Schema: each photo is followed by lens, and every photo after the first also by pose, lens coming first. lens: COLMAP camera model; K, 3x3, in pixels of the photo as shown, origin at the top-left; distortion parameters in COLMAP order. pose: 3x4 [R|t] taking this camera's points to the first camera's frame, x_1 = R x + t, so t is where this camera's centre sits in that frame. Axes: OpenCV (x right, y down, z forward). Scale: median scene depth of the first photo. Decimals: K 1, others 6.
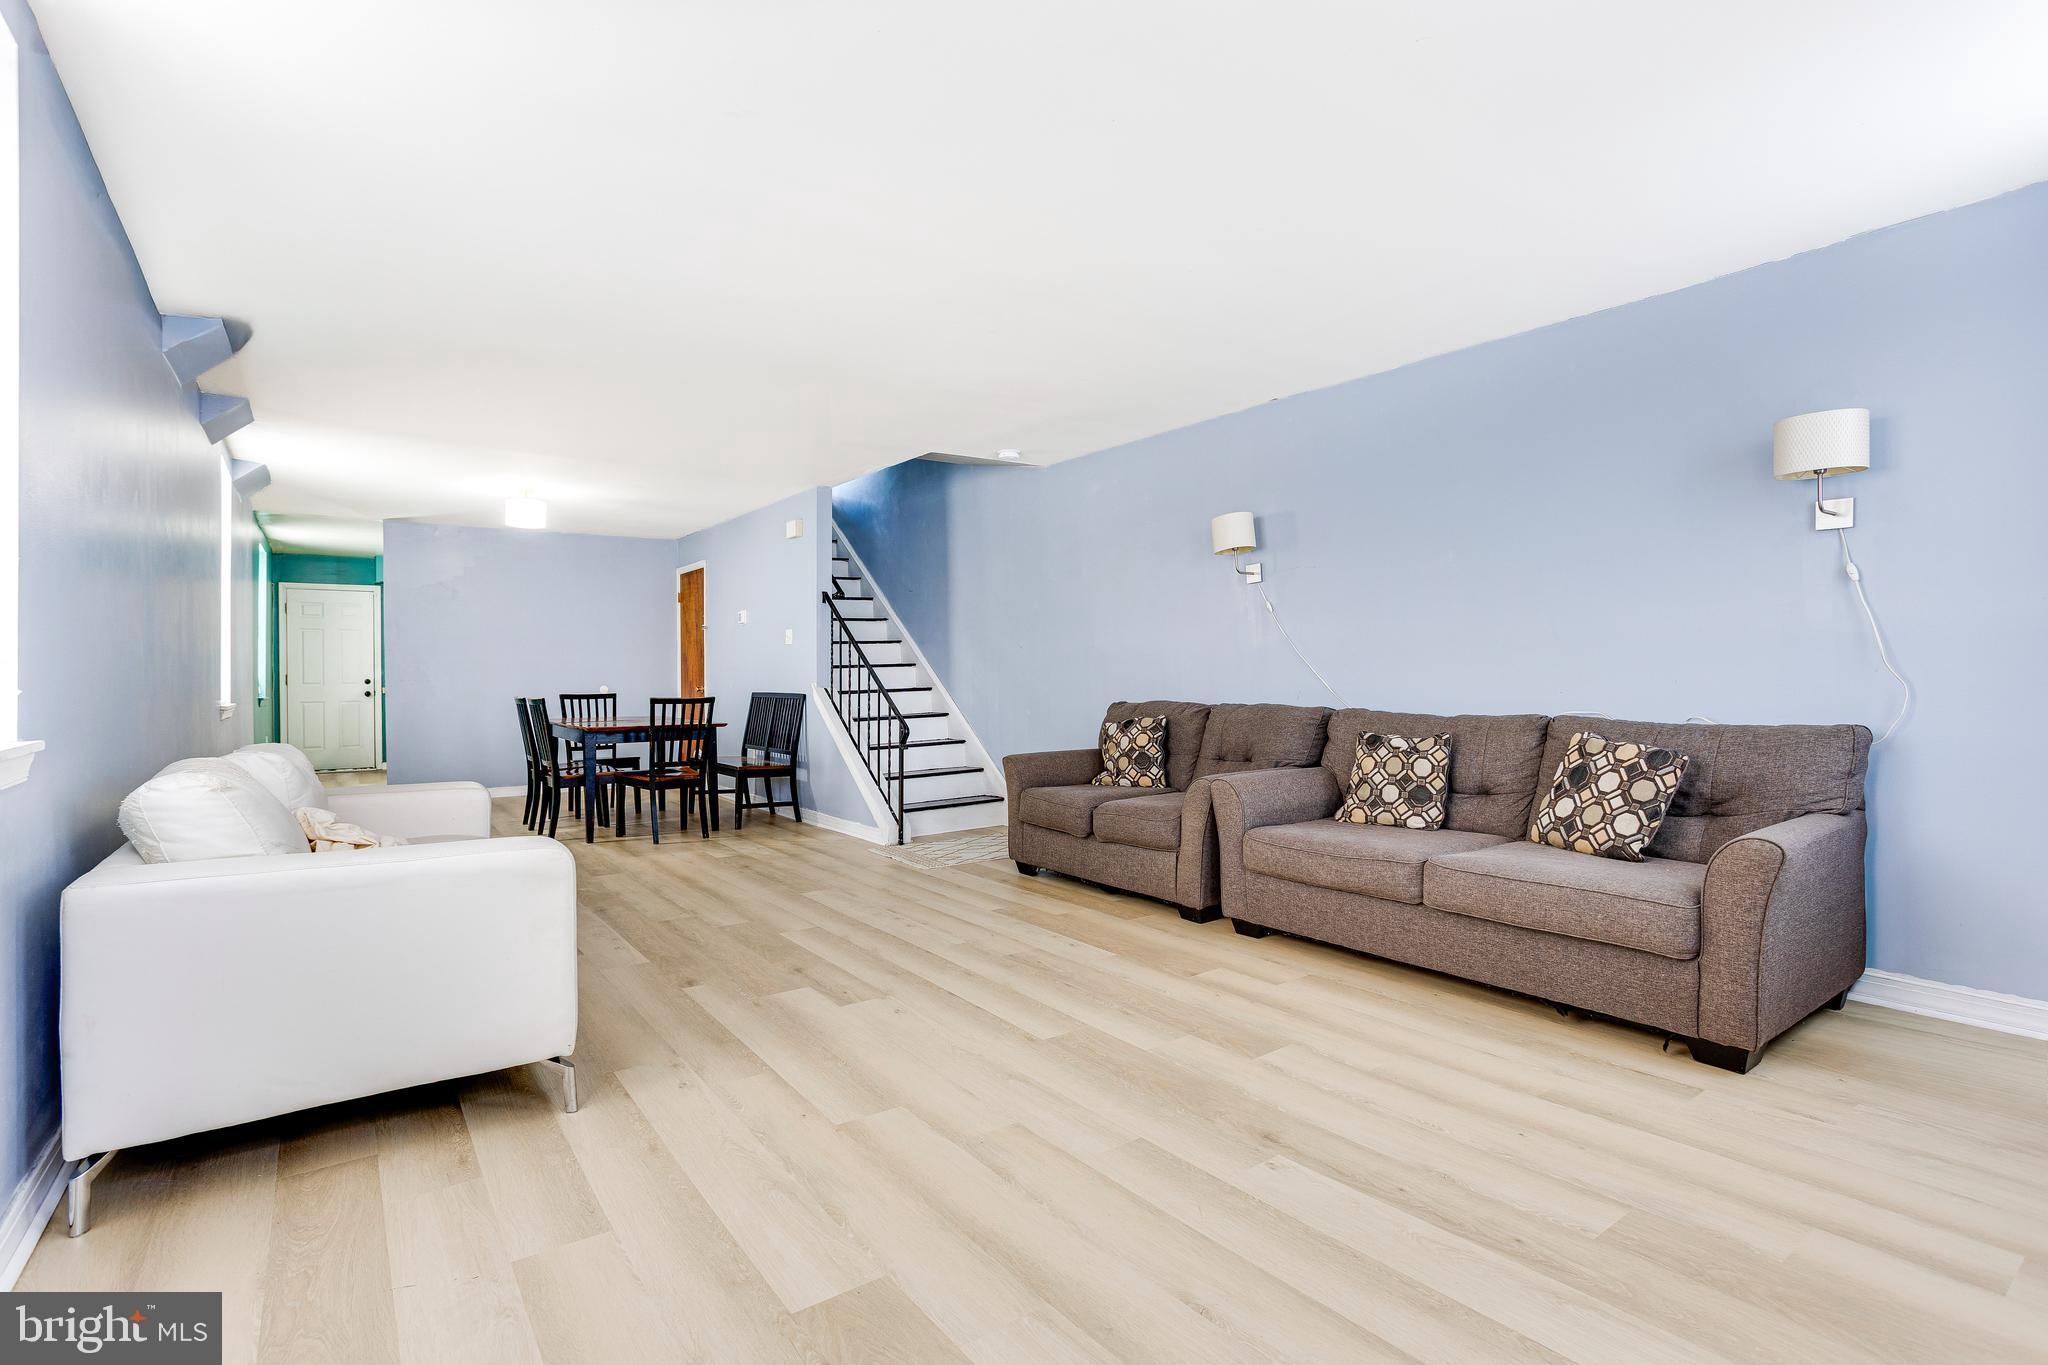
lens RADIAL K [[978.2, 0, 1030.1], [0, 978.2, 681.6], [0, 0, 1]] dist [-0.034232, 0.003460]
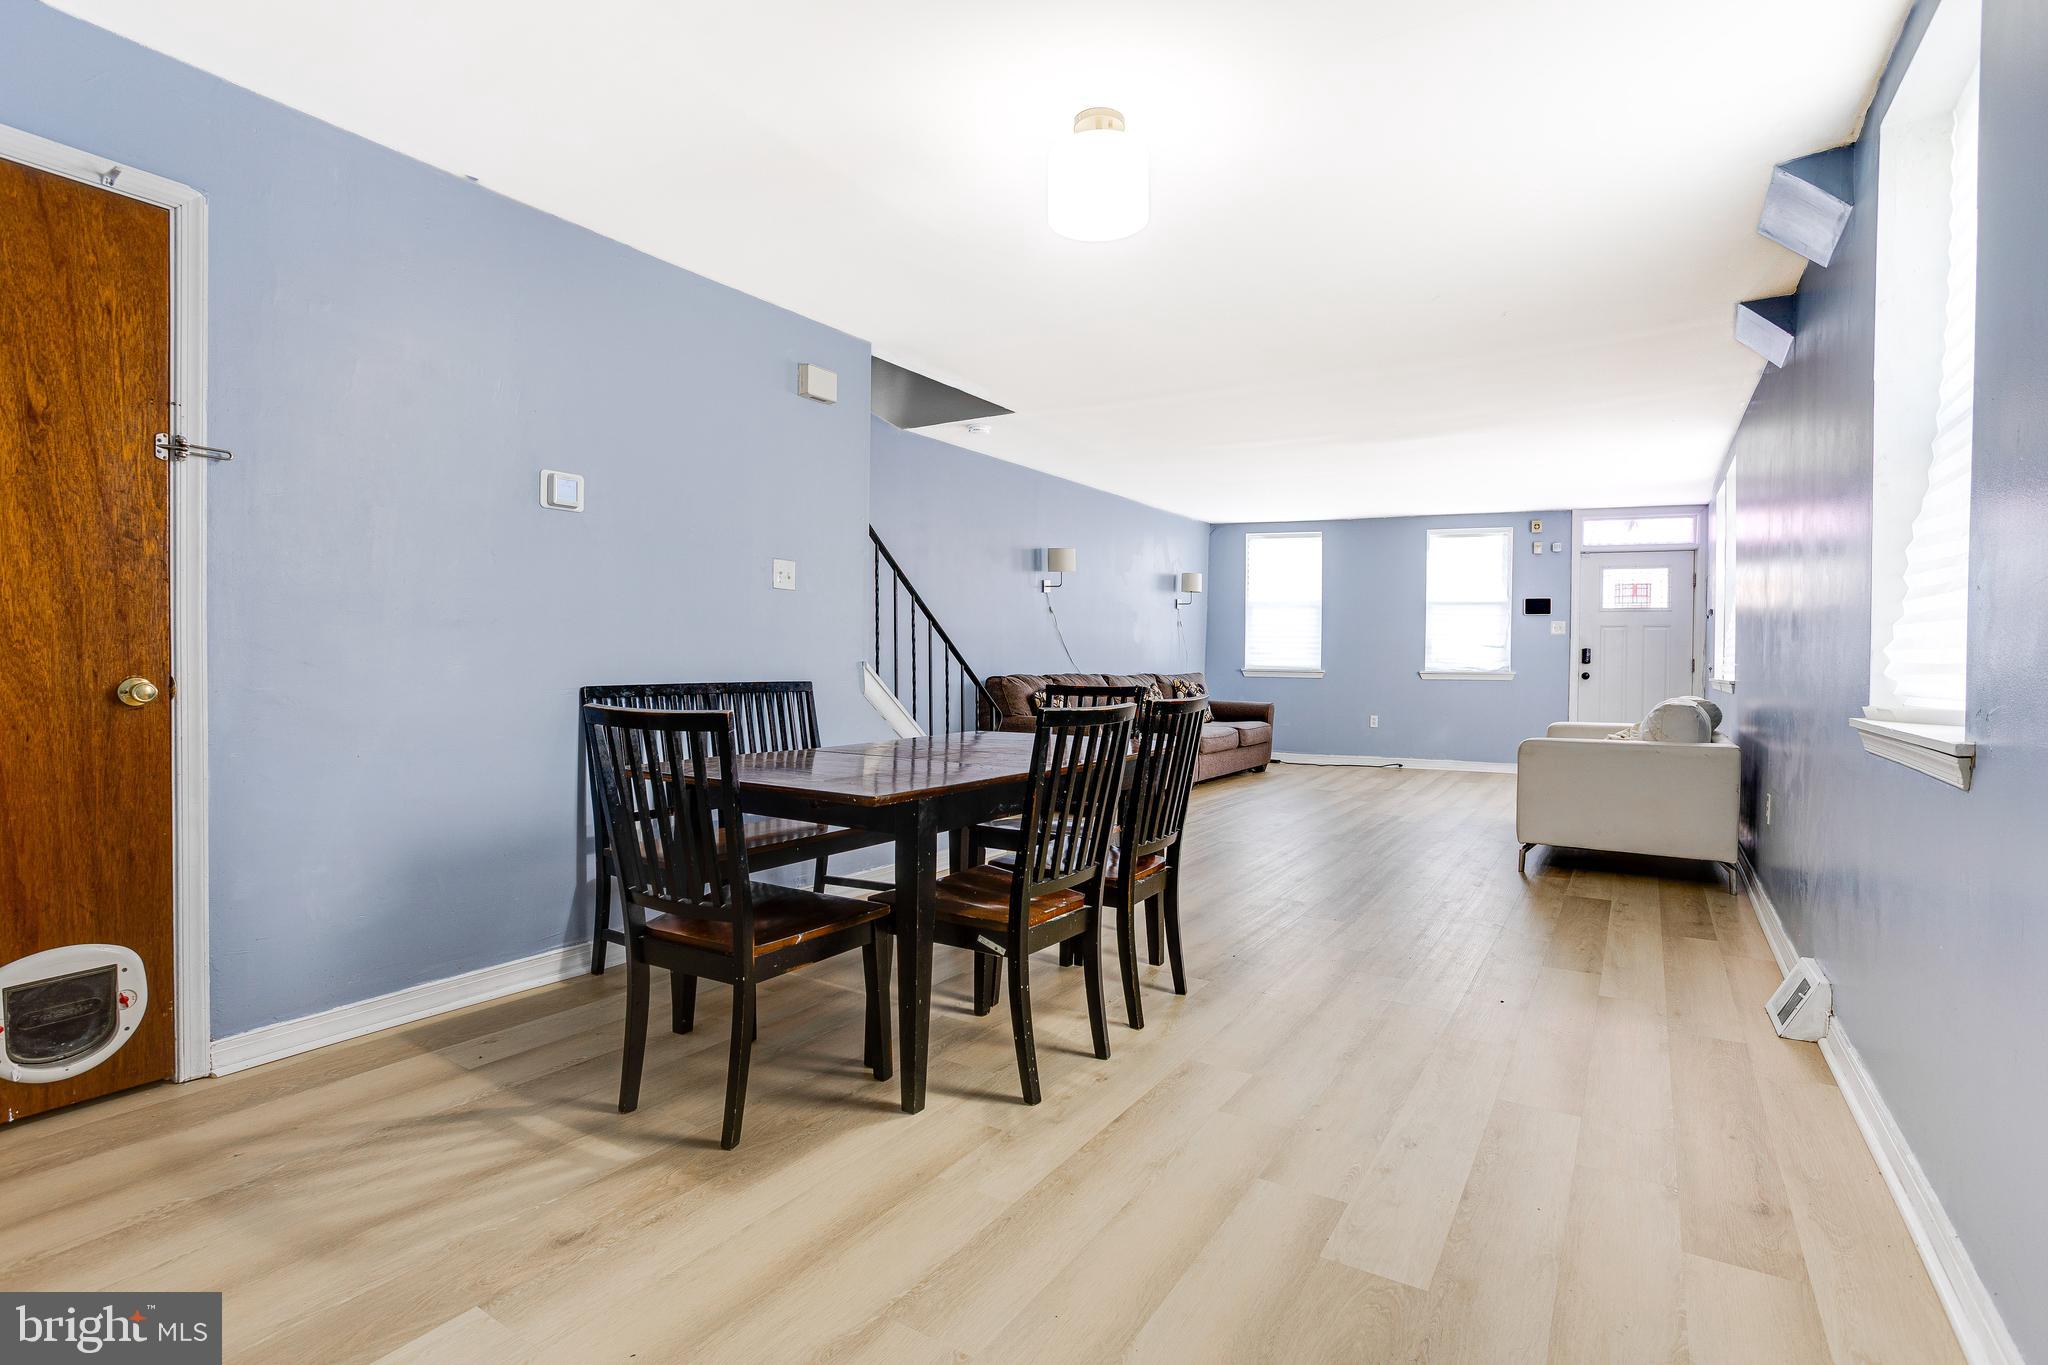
lens RADIAL K [[978.2, 0, 1022.6], [0, 978.2, 677.1], [0, 0, 1]] dist [-0.034232, 0.003460]
pose [[-0.363217, -0.022165, 0.931441, -0.741365], [-0.005328, 0.999750, 0.021713, -0.002363], [-0.931689, 0.002924, -0.363244, 1.009317]]
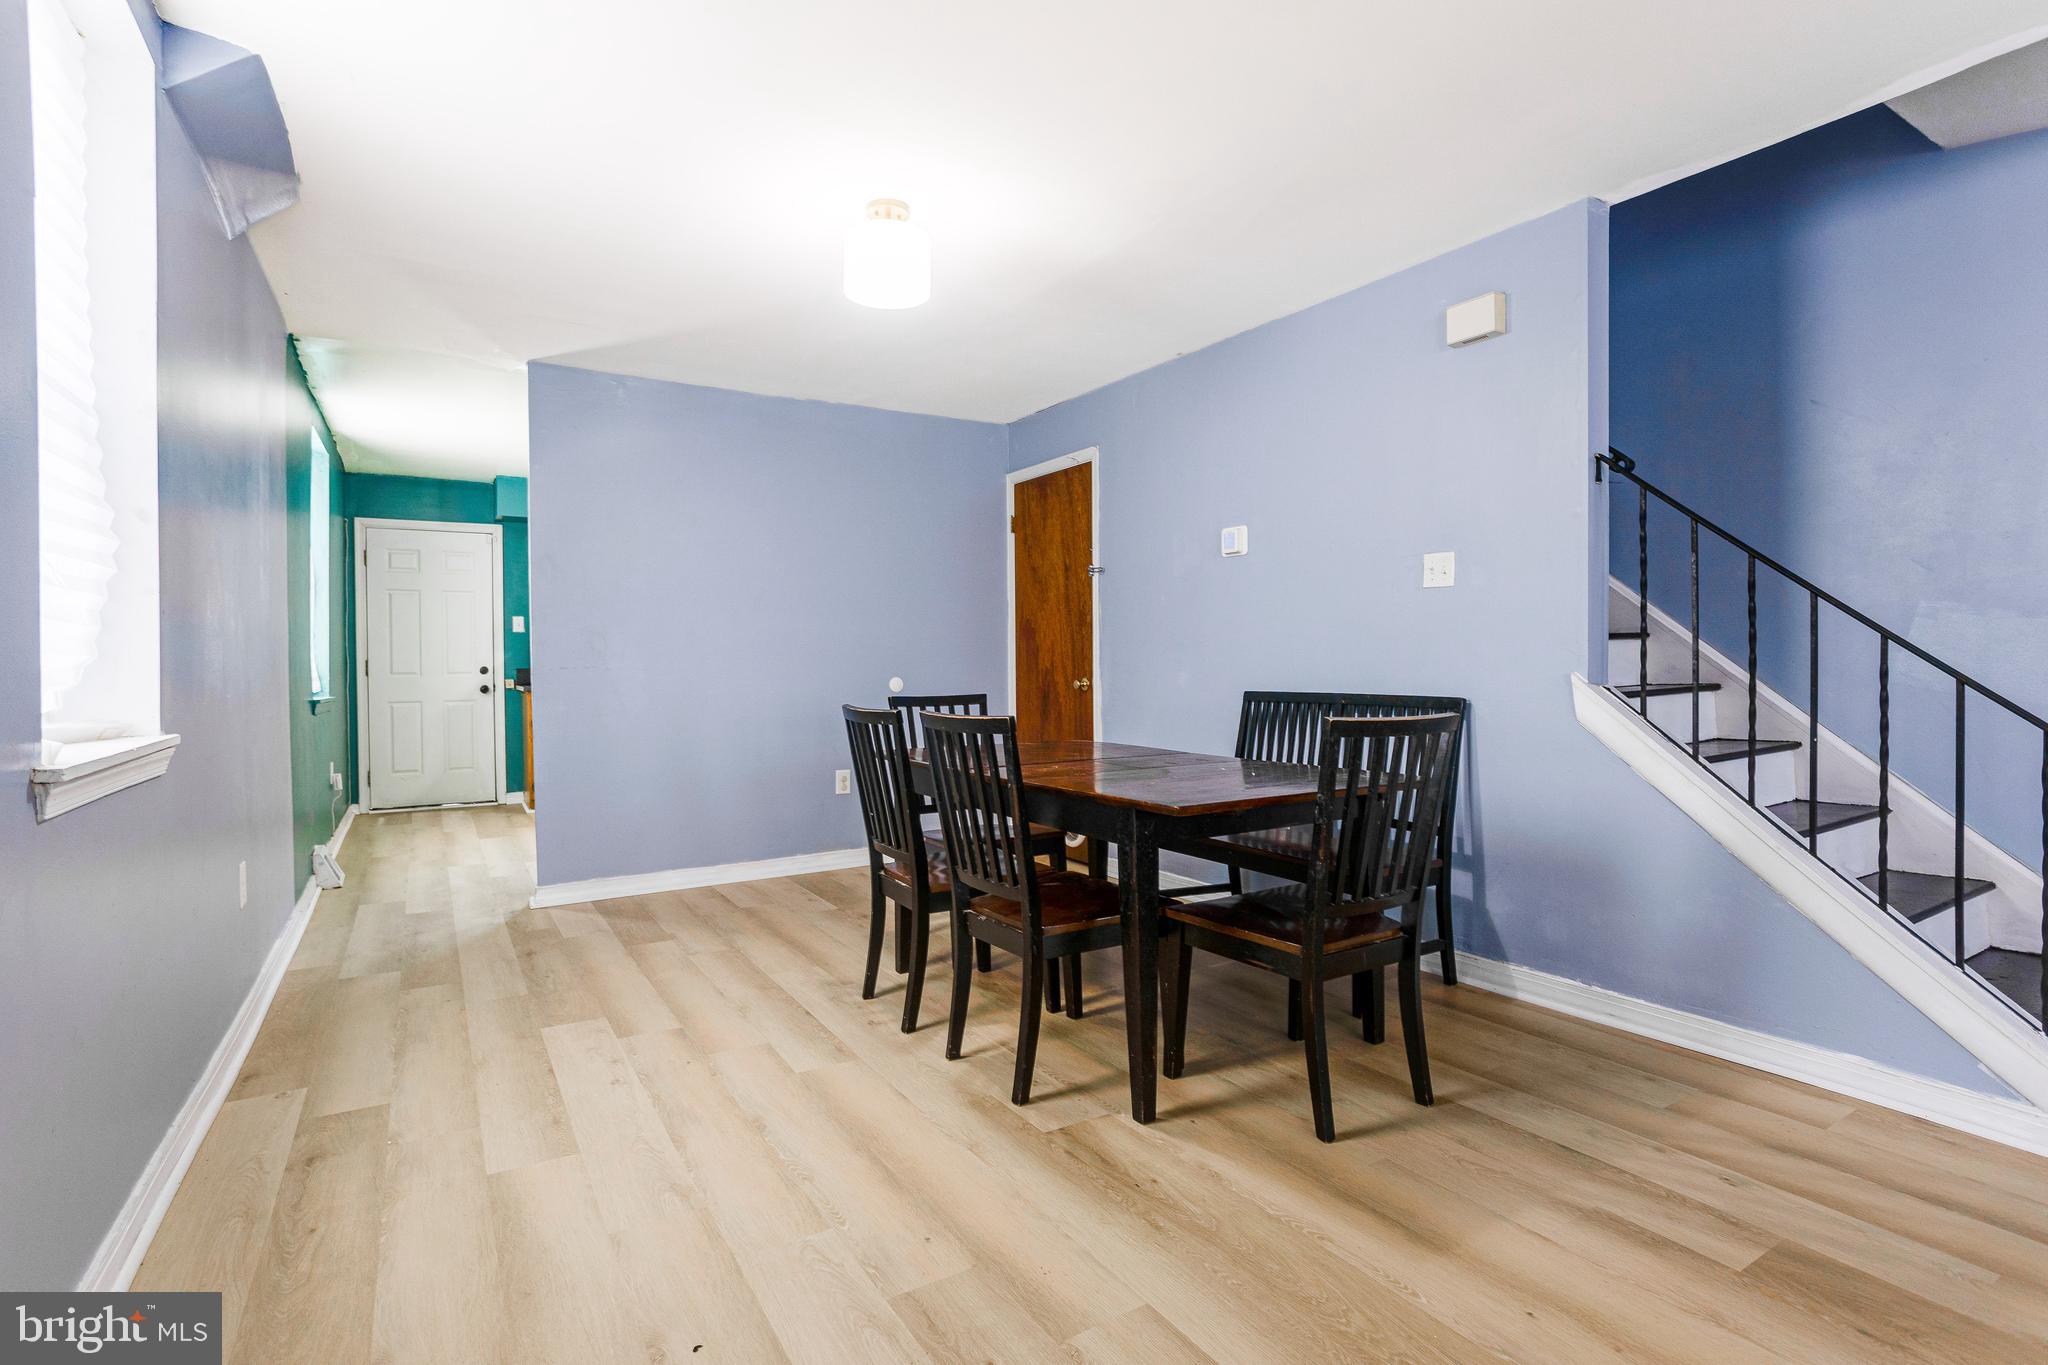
lens RADIAL K [[978.2, 0, 1019.5], [0, 978.2, 674.8], [0, 0, 1]] dist [-0.034232, 0.003460]
pose [[0.997144, -0.000910, -0.075523, -0.380375], [0.001428, 0.999976, 0.006807, -0.001280], [0.075515, -0.006895, 0.997121, 0.511599]]
